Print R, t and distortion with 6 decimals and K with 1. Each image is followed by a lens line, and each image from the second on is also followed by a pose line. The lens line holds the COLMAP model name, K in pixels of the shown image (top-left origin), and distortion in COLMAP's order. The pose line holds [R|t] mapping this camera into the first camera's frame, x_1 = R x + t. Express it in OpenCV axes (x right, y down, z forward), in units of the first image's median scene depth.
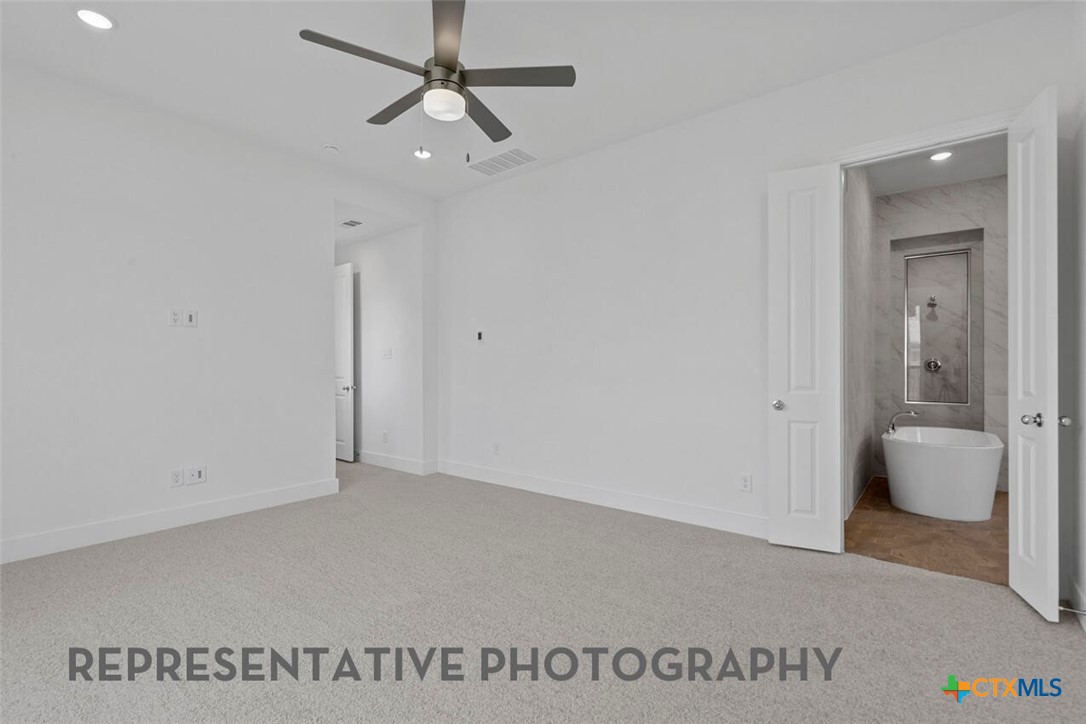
lens RADIAL K [[495.0, 0, 542.3], [0, 495.0, 363.1], [0, 0, 1]] dist [0.010884, 0.000011]
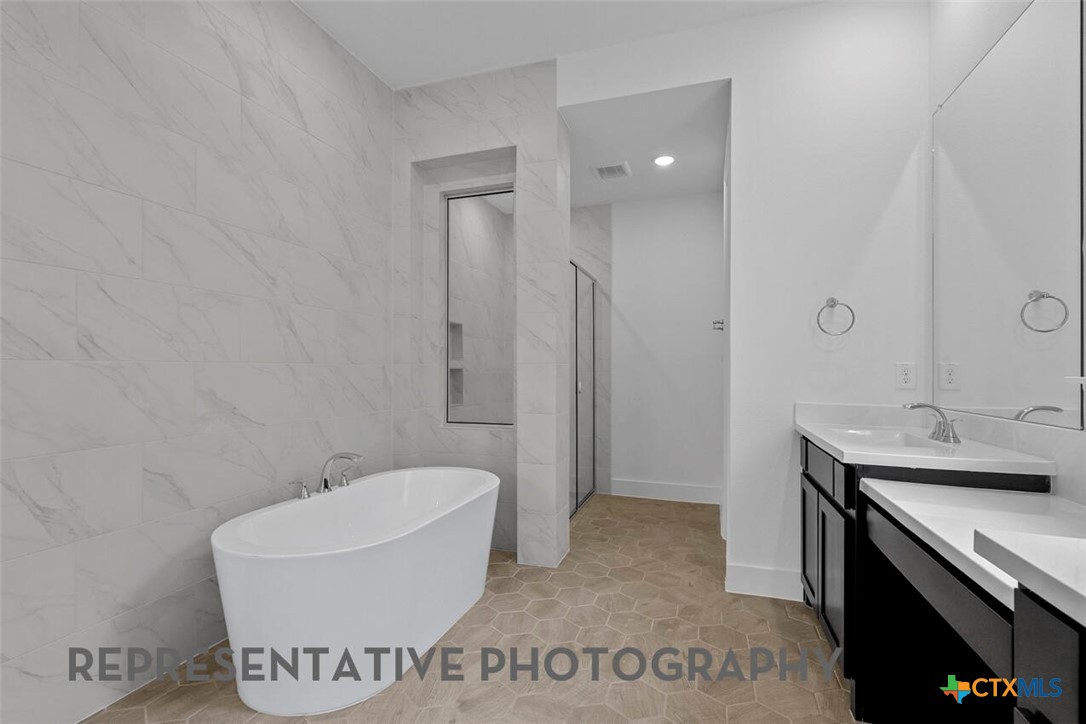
lens RADIAL K [[495.0, 0, 542.9], [0, 495.0, 363.6], [0, 0, 1]] dist [0.010884, 0.000011]
pose [[0.944472, 0.001578, 0.328589, 0.665067], [0.000974, 0.999971, -0.007604, 0.006565], [-0.328592, 0.007502, 0.944442, 0.377365]]
